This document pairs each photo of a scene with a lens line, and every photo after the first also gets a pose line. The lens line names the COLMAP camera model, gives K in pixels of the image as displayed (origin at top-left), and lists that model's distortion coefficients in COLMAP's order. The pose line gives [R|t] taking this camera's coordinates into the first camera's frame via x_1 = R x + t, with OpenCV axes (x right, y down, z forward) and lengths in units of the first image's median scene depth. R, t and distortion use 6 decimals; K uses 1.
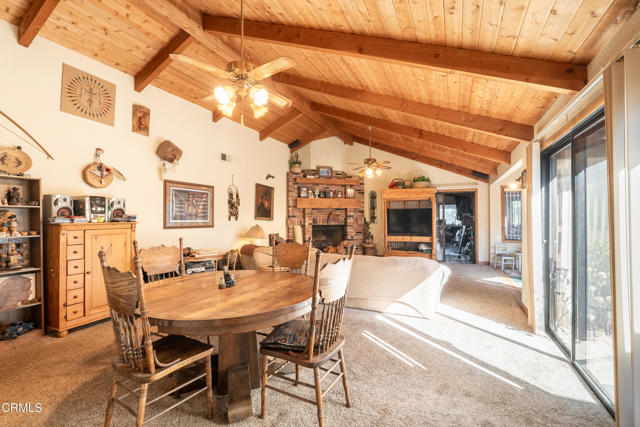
lens RADIAL K [[281.9, 0, 306.4], [0, 281.9, 213.7], [0, 0, 1]] dist [0.000319, -0.000321]
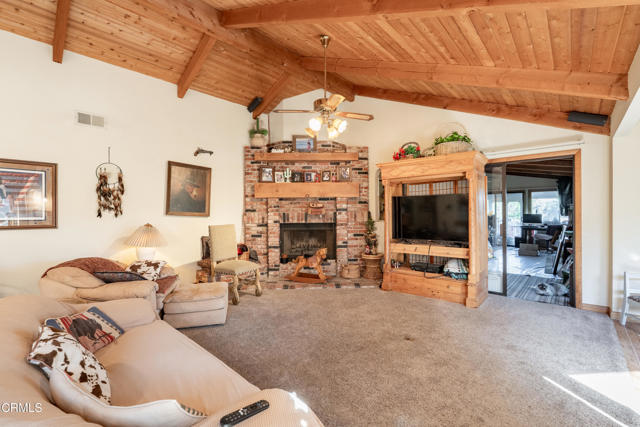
lens RADIAL K [[273.9, 0, 320.0], [0, 273.9, 213.5], [0, 0, 1]] dist [-0.001726, -0.000228]
pose [[0.959545, -0.004288, -0.281524, 0.298947], [0.008844, 0.999850, 0.014914, 0.008213], [0.281418, -0.016800, 0.959438, 0.412878]]
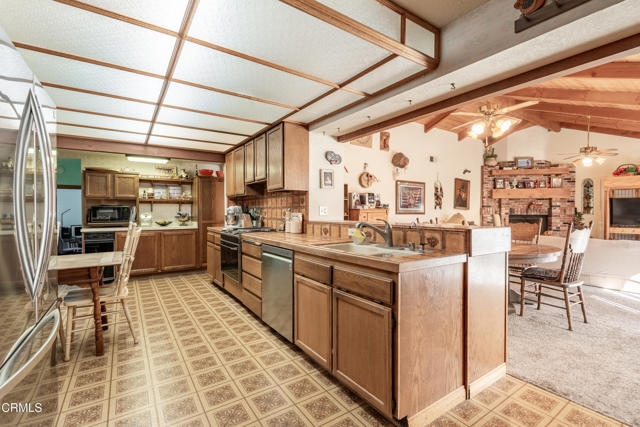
lens RADIAL K [[281.9, 0, 306.4], [0, 281.9, 213.7], [0, 0, 1]] dist [0.000319, -0.000321]
pose [[0.865179, 0.010927, -0.501344, -0.107350], [0.002387, 0.999661, 0.025908, 0.007884], [0.501457, -0.023612, 0.864860, -0.289389]]
